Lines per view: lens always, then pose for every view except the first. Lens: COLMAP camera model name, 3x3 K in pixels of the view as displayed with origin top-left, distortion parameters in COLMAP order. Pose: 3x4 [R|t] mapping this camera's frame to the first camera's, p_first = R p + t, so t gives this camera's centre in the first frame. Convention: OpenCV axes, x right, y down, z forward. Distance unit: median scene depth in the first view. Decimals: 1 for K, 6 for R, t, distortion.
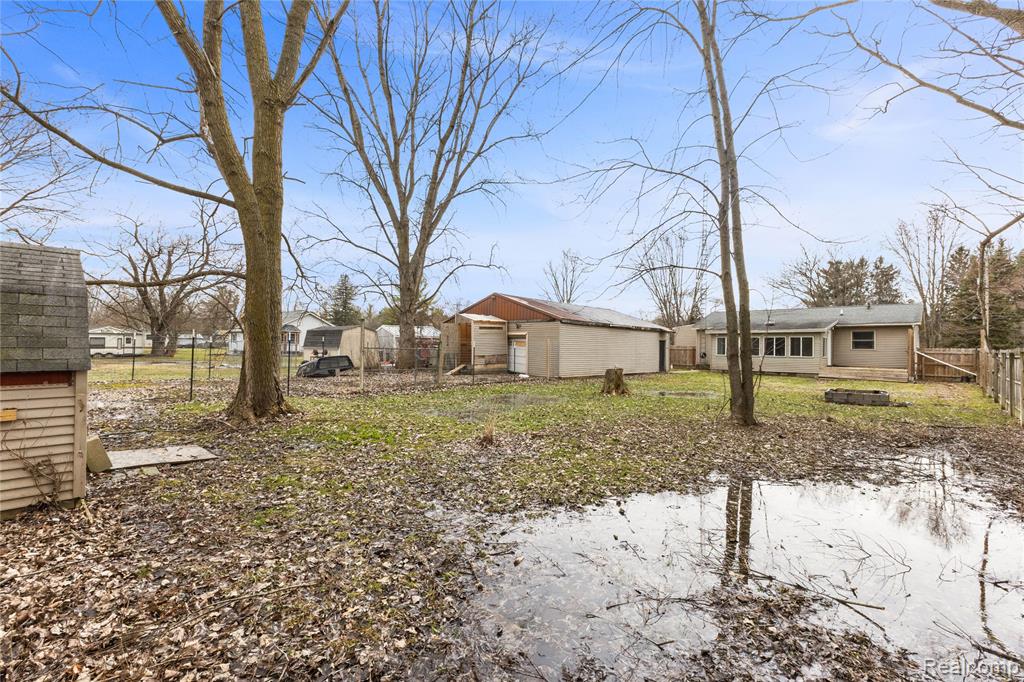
lens RADIAL K [[458.2, 0, 511.8], [0, 458.2, 337.0], [0, 0, 1]] dist [-0.000692, -0.000558]
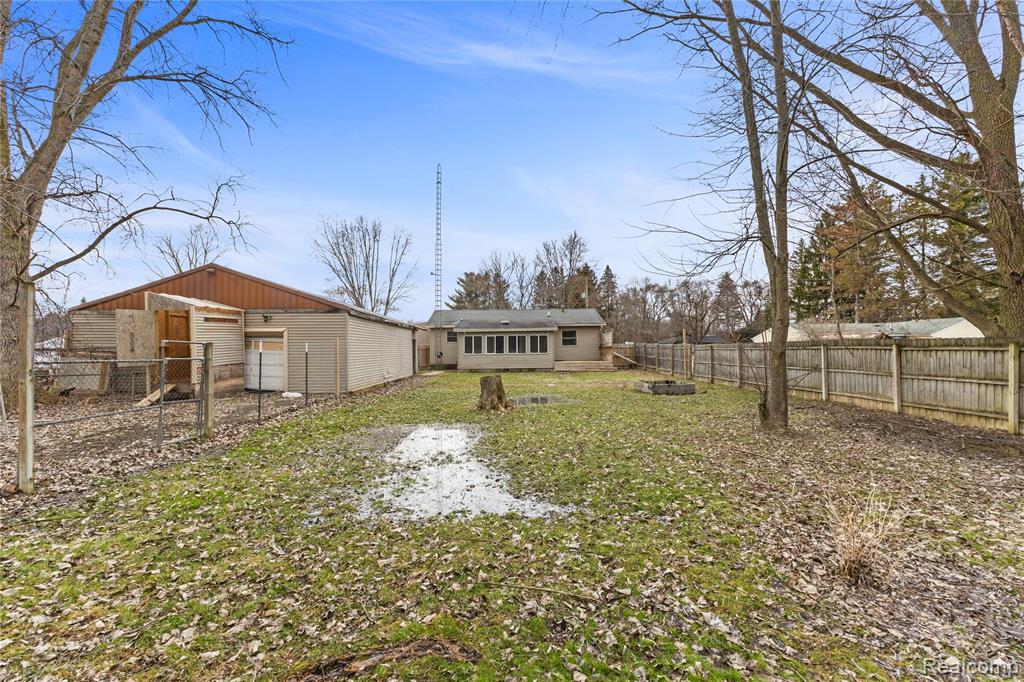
lens RADIAL K [[458.2, 0, 512.1], [0, 458.2, 341.2], [0, 0, 1]] dist [-0.000692, -0.000558]
pose [[0.716370, -0.010091, 0.697648, -0.176901], [0.003820, 0.999937, 0.010542, 0.003024], [-0.697710, -0.004887, 0.716364, 0.277052]]
